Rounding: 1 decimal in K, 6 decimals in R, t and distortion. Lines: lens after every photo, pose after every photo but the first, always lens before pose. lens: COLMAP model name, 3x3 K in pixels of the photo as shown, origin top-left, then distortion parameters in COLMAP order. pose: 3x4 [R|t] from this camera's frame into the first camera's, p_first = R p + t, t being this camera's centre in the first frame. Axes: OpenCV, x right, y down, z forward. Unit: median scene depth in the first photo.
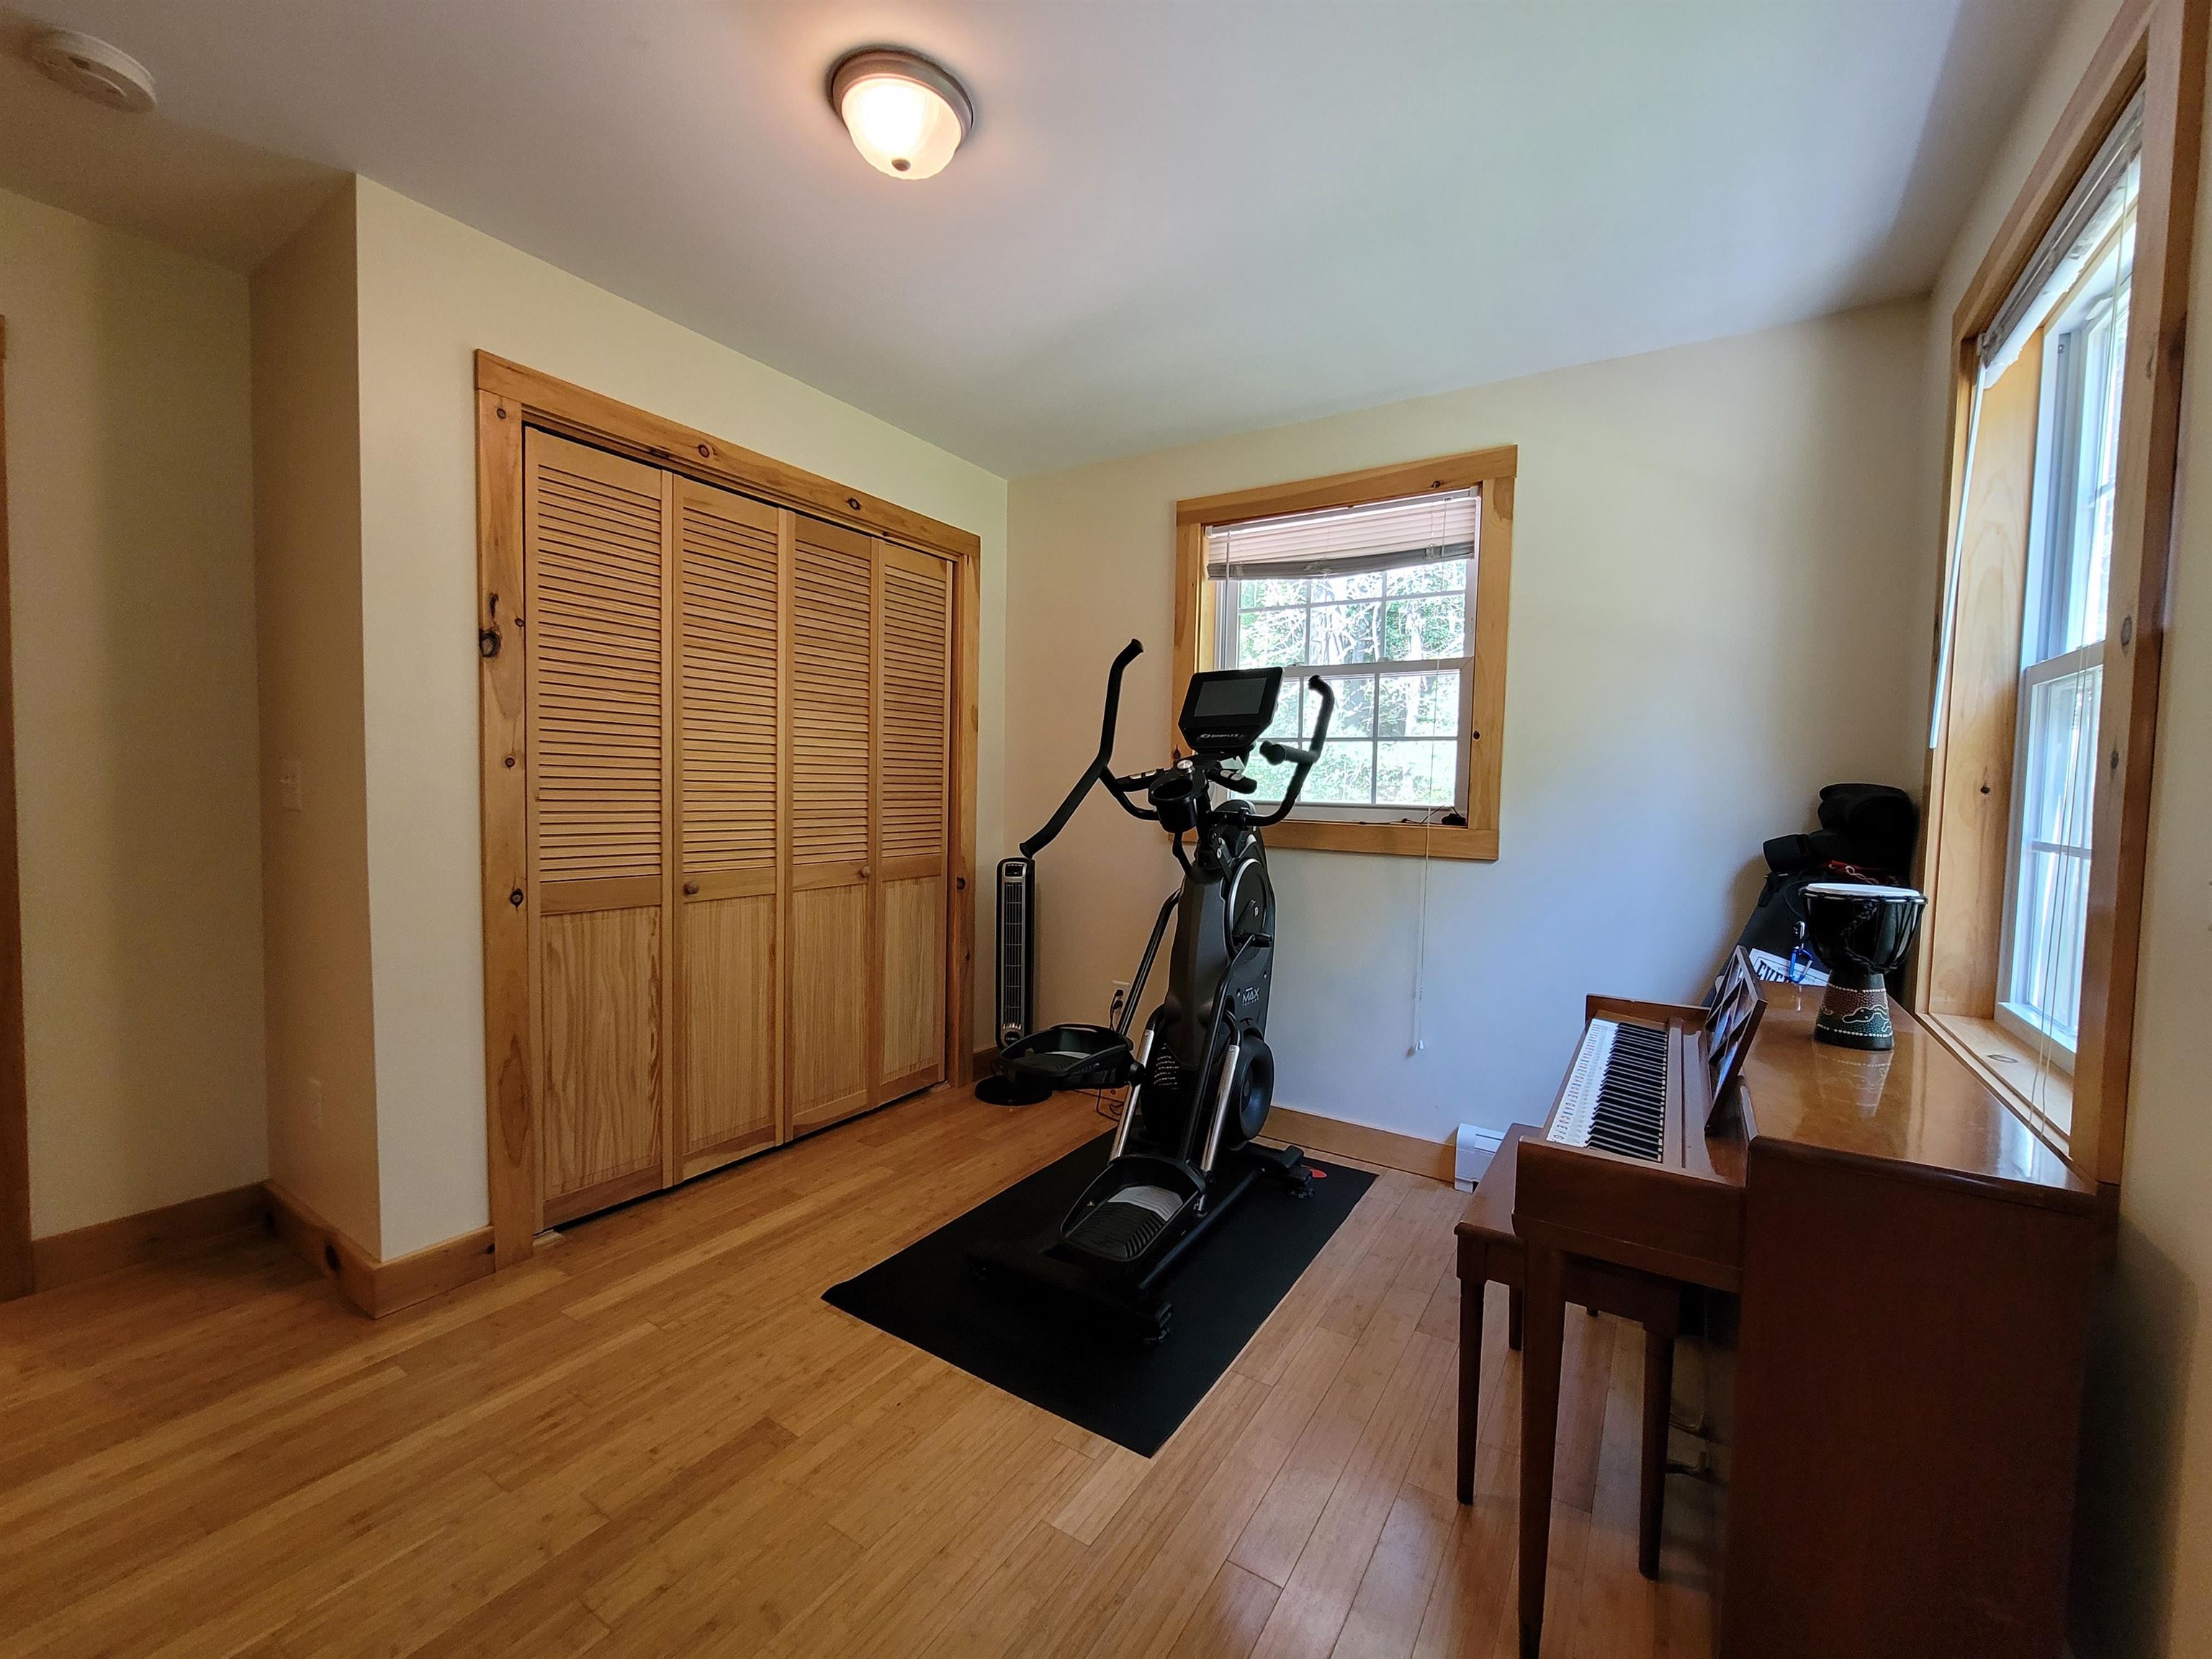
lens RADIAL K [[908.2, 0, 1097.9], [0, 908.2, 836.8], [0, 0, 1]] dist [-0.005603, 0.000316]
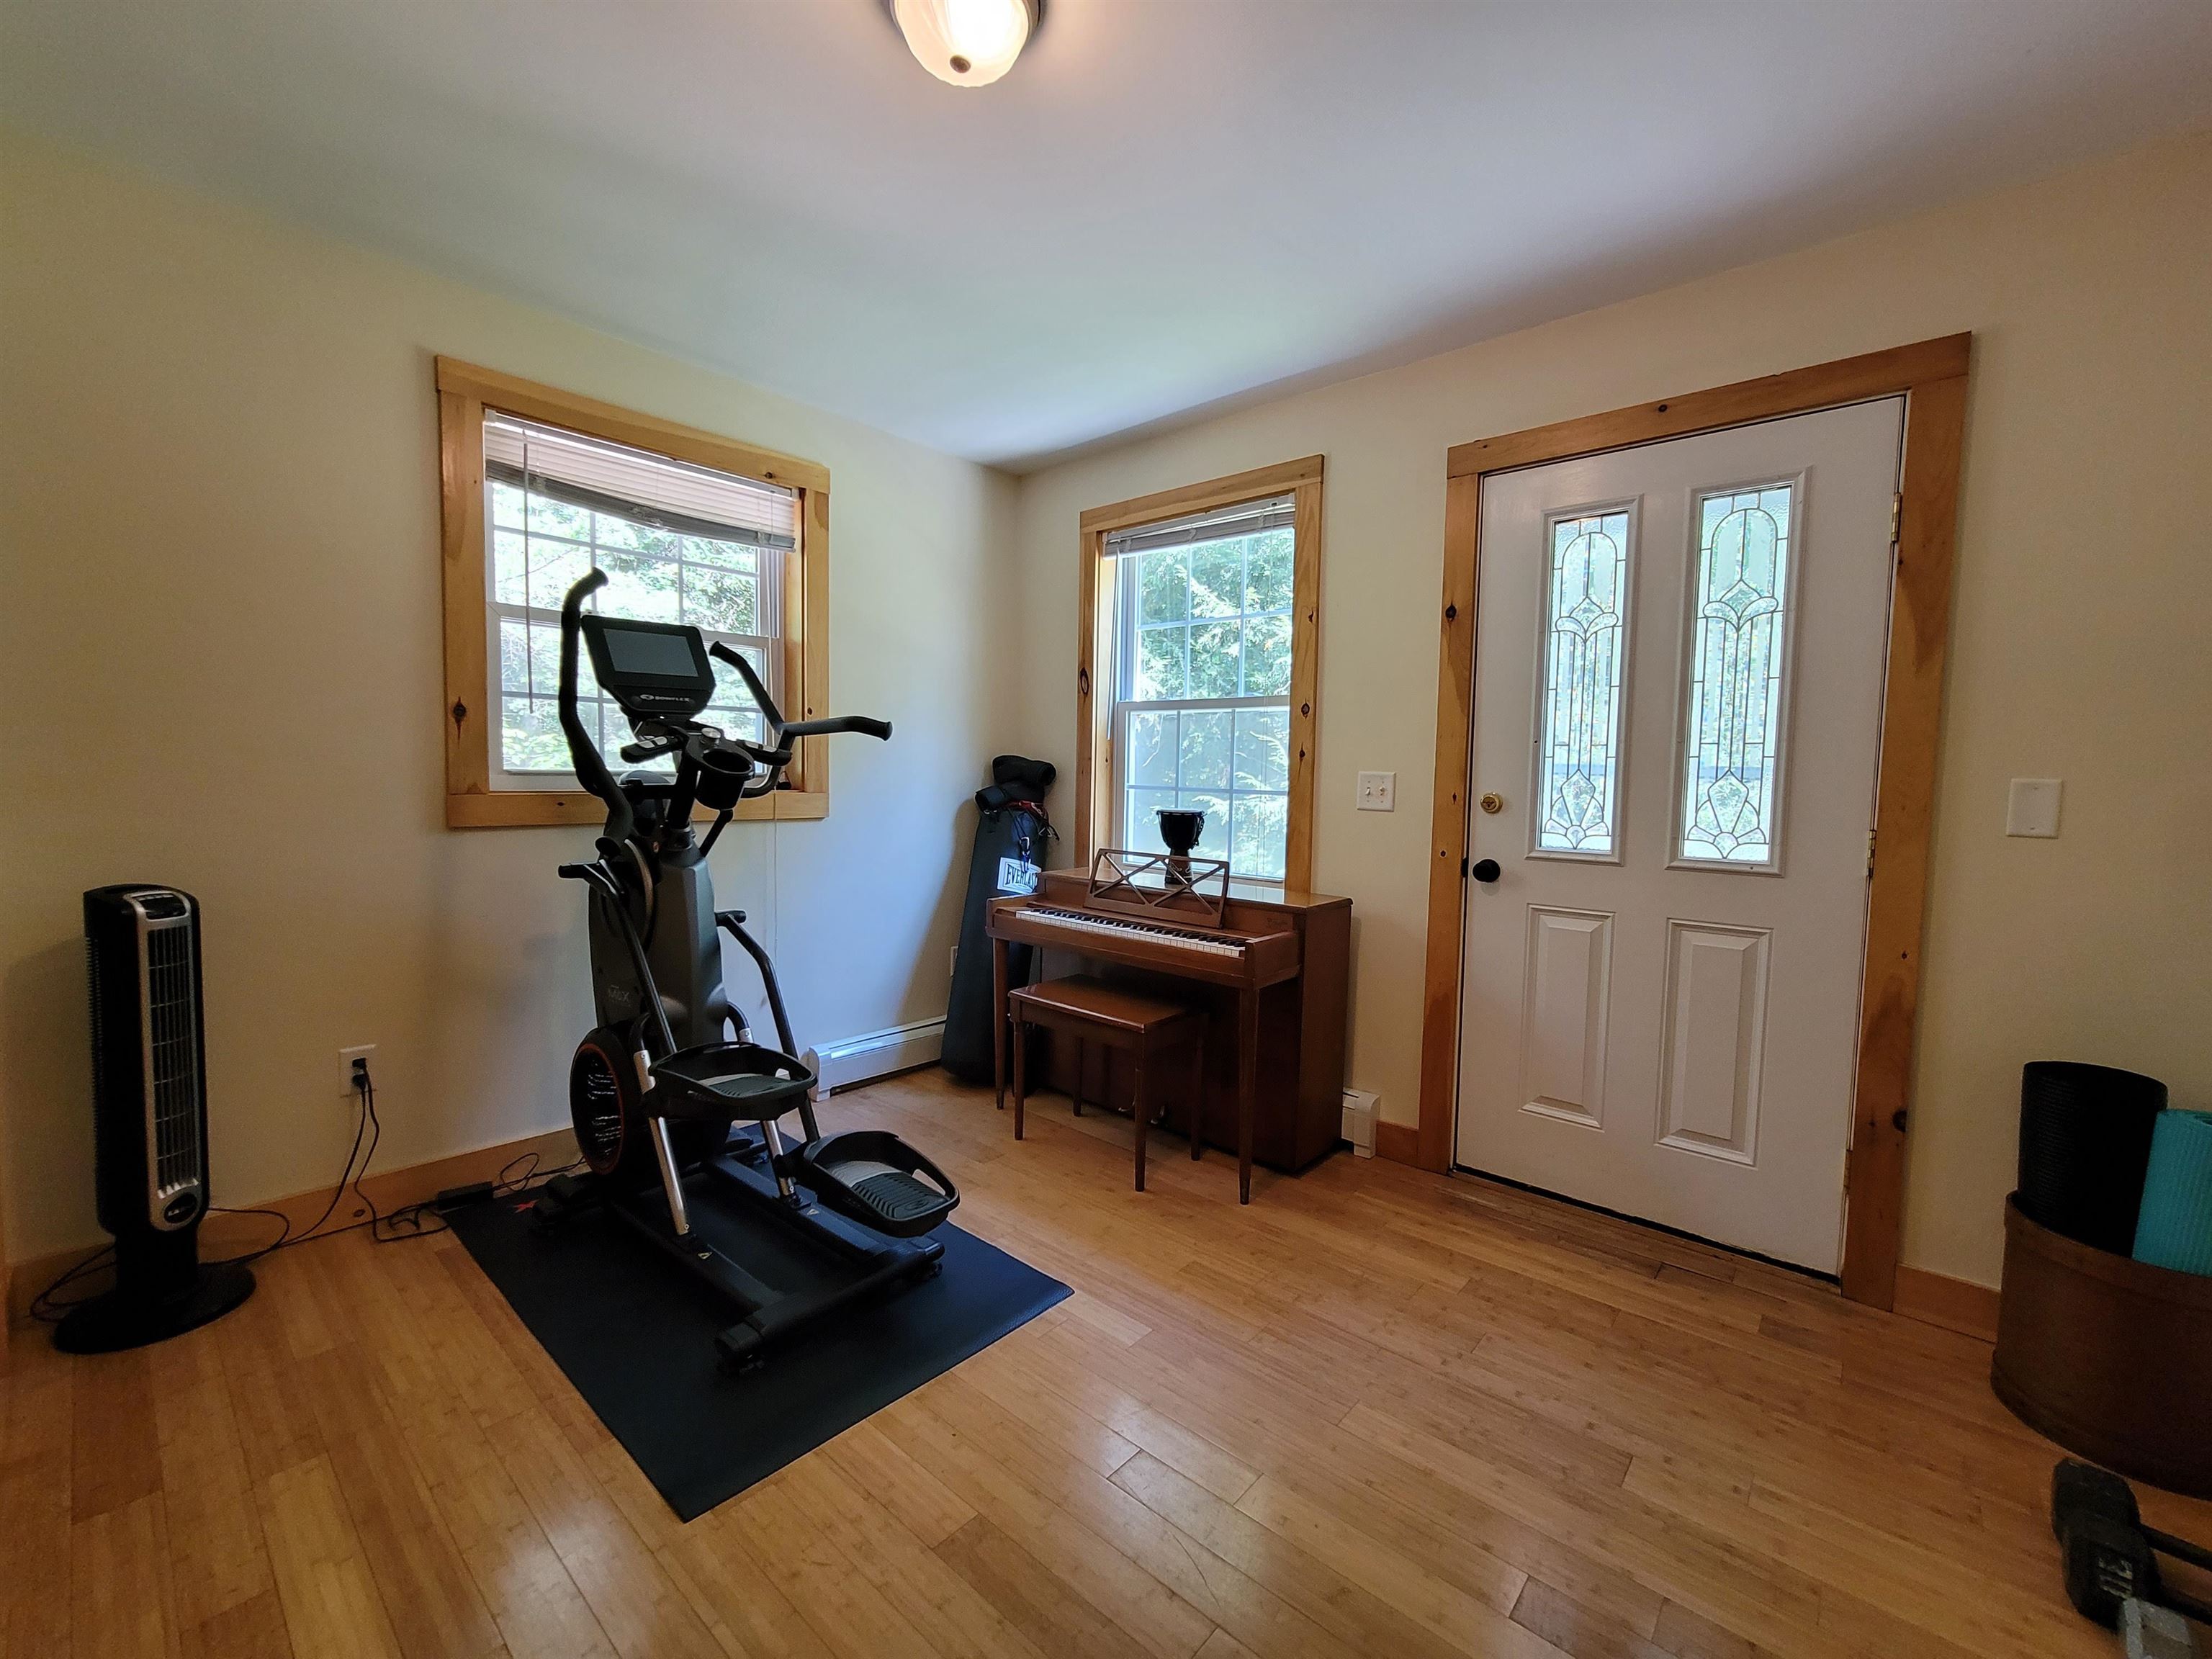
lens RADIAL K [[908.2, 0, 1141.0], [0, 908.2, 831.5], [0, 0, 1]] dist [-0.005603, 0.000316]
pose [[0.136072, -0.084079, 0.987125, -0.636556], [0.034834, 0.996182, 0.080049, -0.035240], [-0.990086, 0.023493, 0.138481, 0.401798]]
